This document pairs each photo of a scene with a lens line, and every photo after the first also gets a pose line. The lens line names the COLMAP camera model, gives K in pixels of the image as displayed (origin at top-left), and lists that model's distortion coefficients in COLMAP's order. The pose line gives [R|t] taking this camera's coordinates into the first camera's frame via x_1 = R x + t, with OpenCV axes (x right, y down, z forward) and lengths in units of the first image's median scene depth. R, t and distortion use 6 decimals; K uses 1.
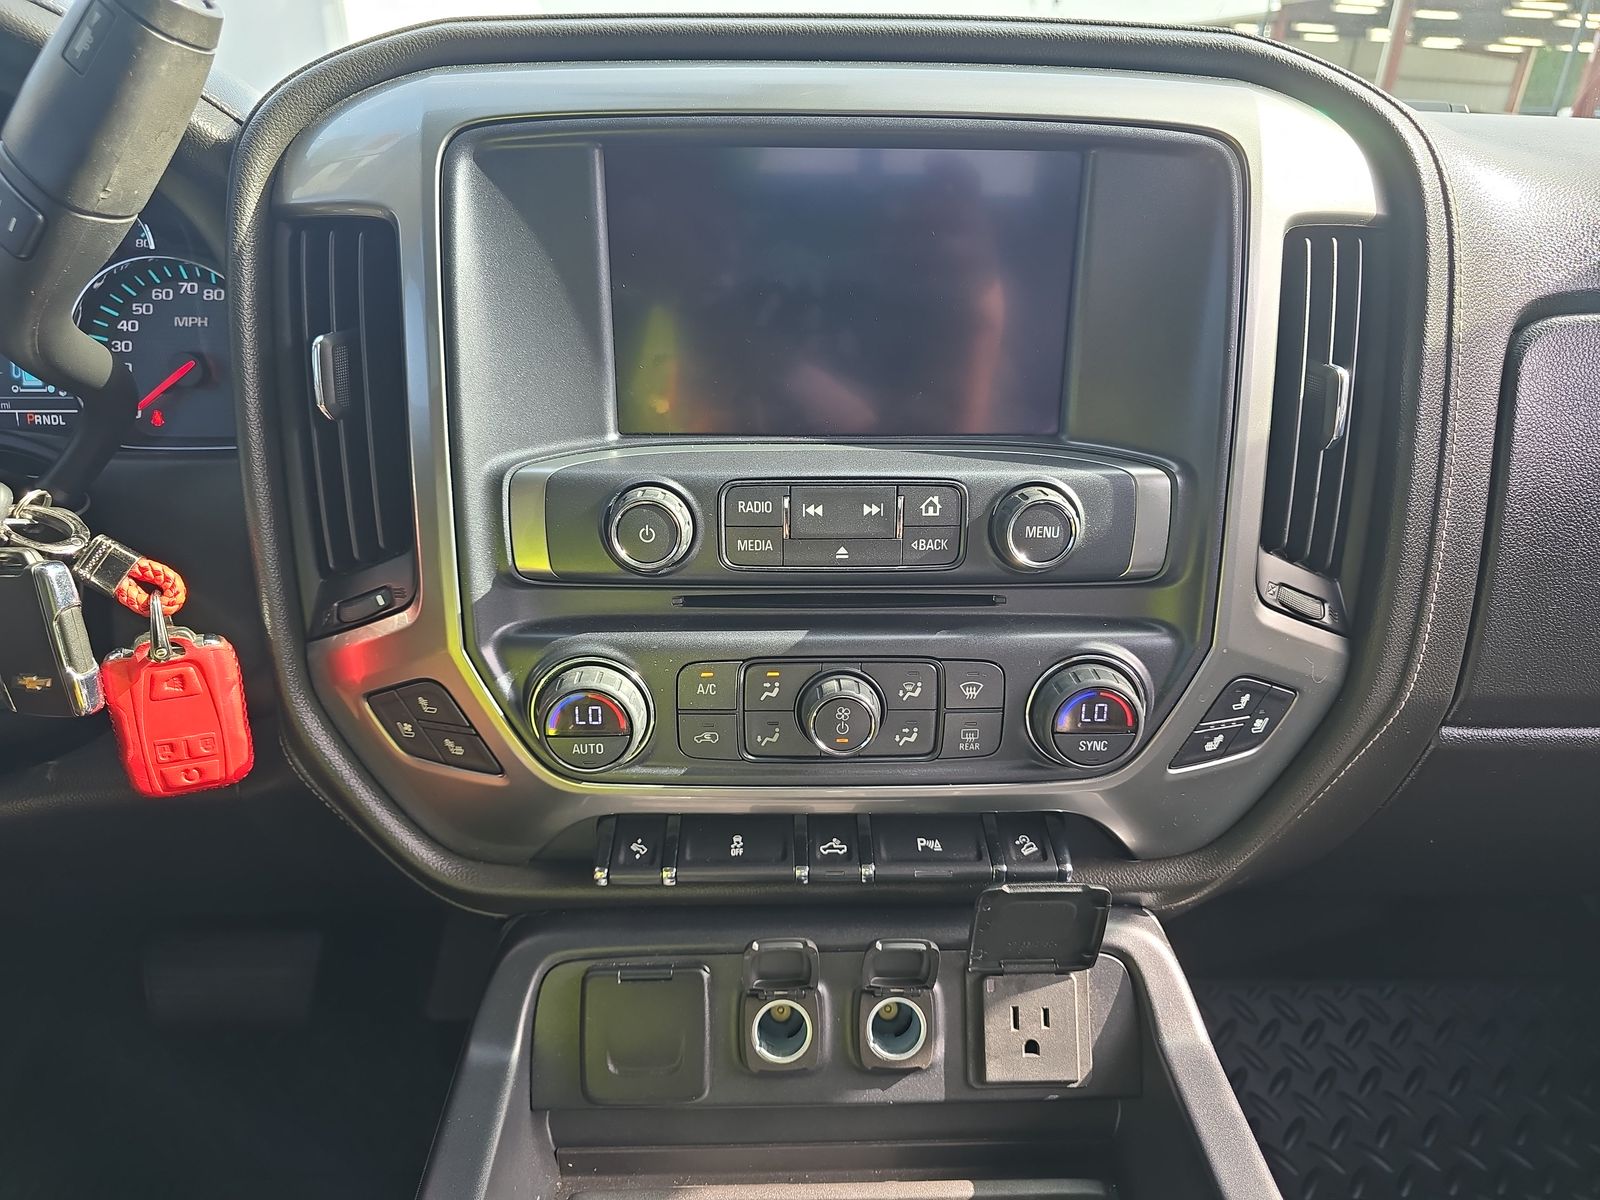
lens RADIAL K [[1081.4, 0, 812.5], [0, 1081.4, 589.1], [0, 0, 1]] dist [0.053513, -0.049978]
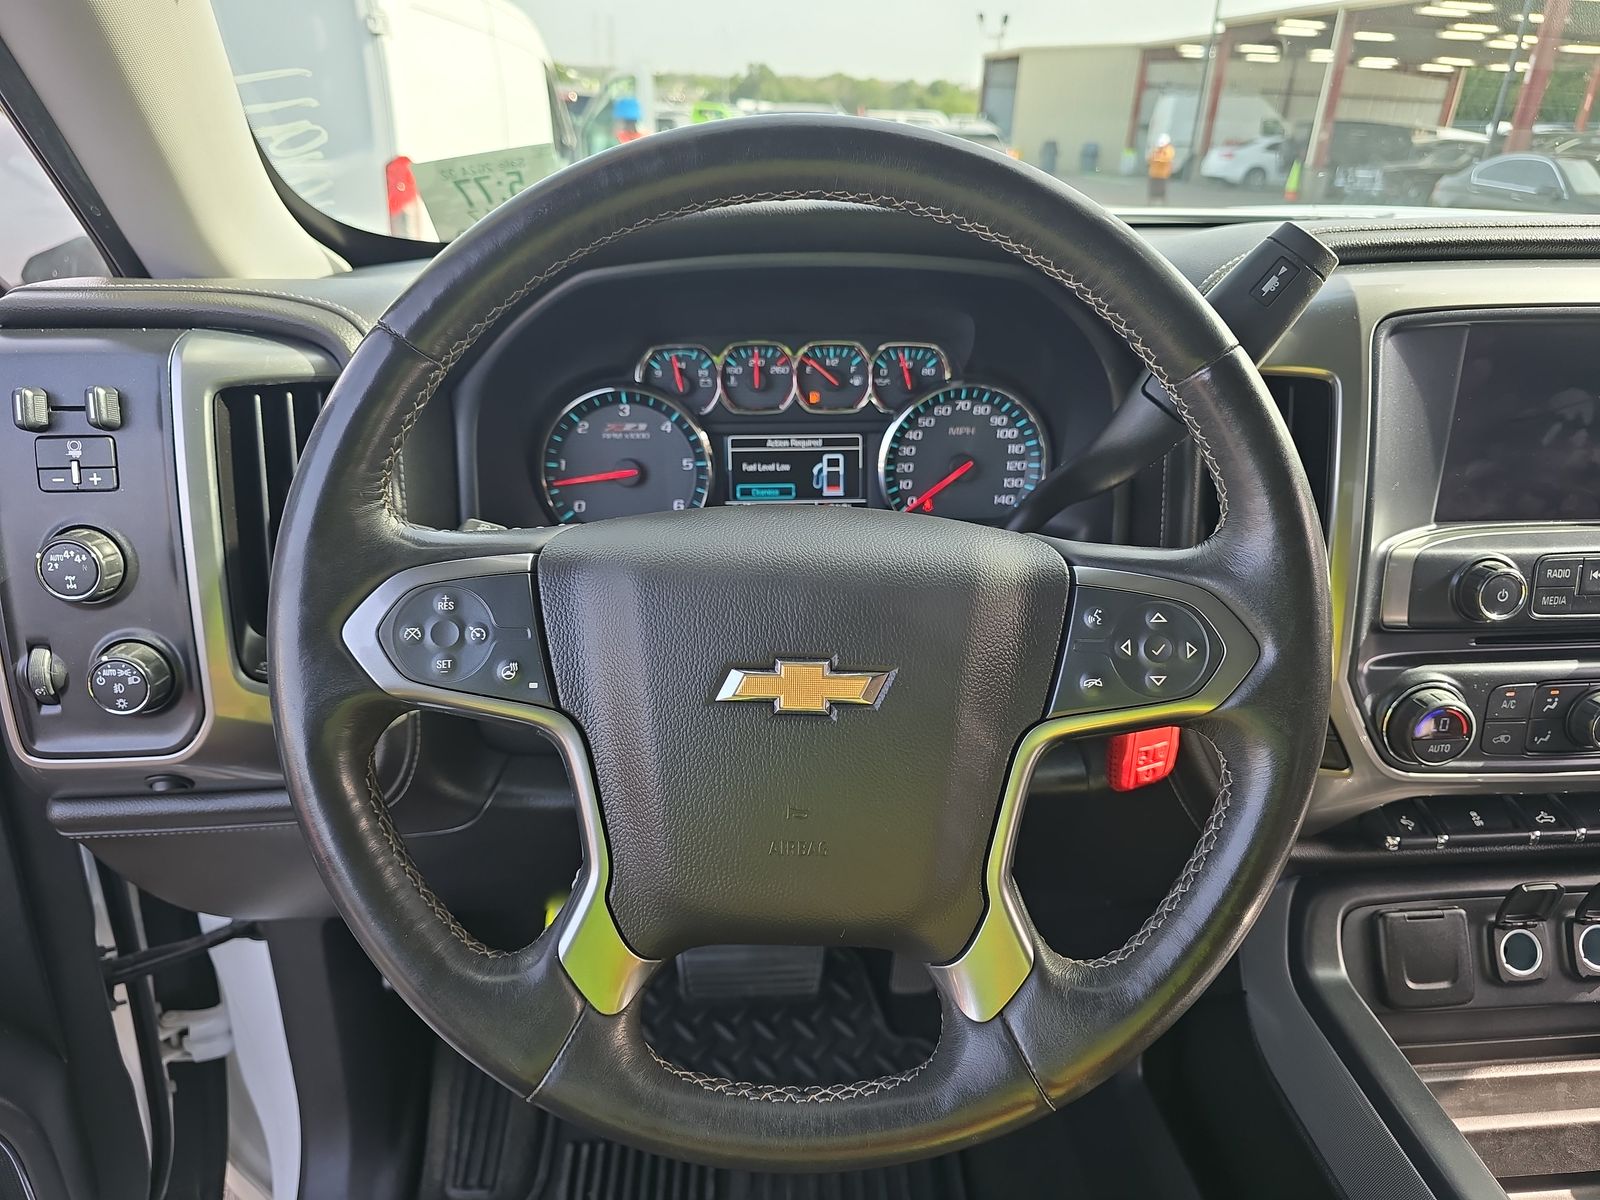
lens RADIAL K [[1106.4, 0, 792.1], [0, 1106.4, 589.9], [0, 0, 1]] dist [0.027518, -0.004035]
pose [[0.997948, -0.020905, 0.060524, -0.849693], [0.021479, 0.999730, -0.008845, -0.047853], [-0.060323, 0.010127, 0.998128, -0.298156]]
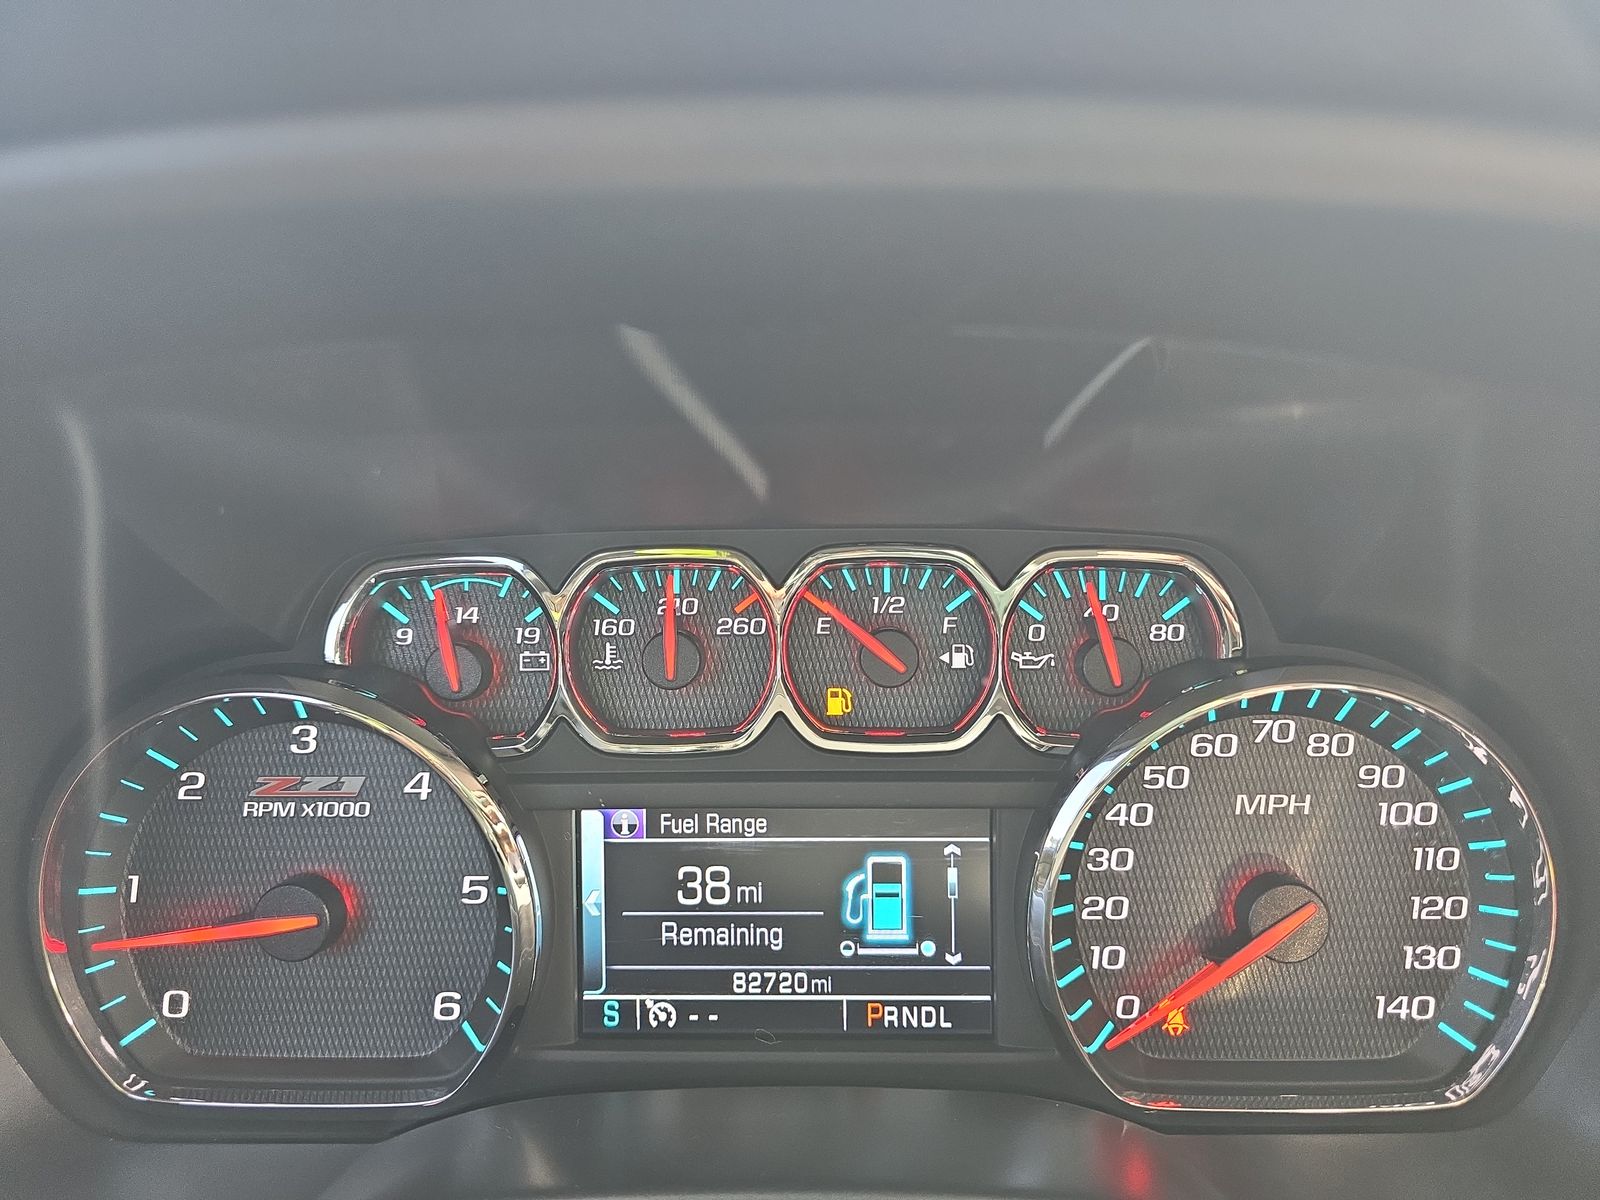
lens RADIAL K [[1104.4, 0, 778.0], [0, 1104.4, 516.3], [0, 0, 1]] dist [-0.026728, -0.004850]
pose [[0.999138, -0.010459, -0.040169, -0.746190], [0.002109, 0.979273, -0.202531, -0.268114], [0.041454, 0.202272, 0.978452, 0.532634]]
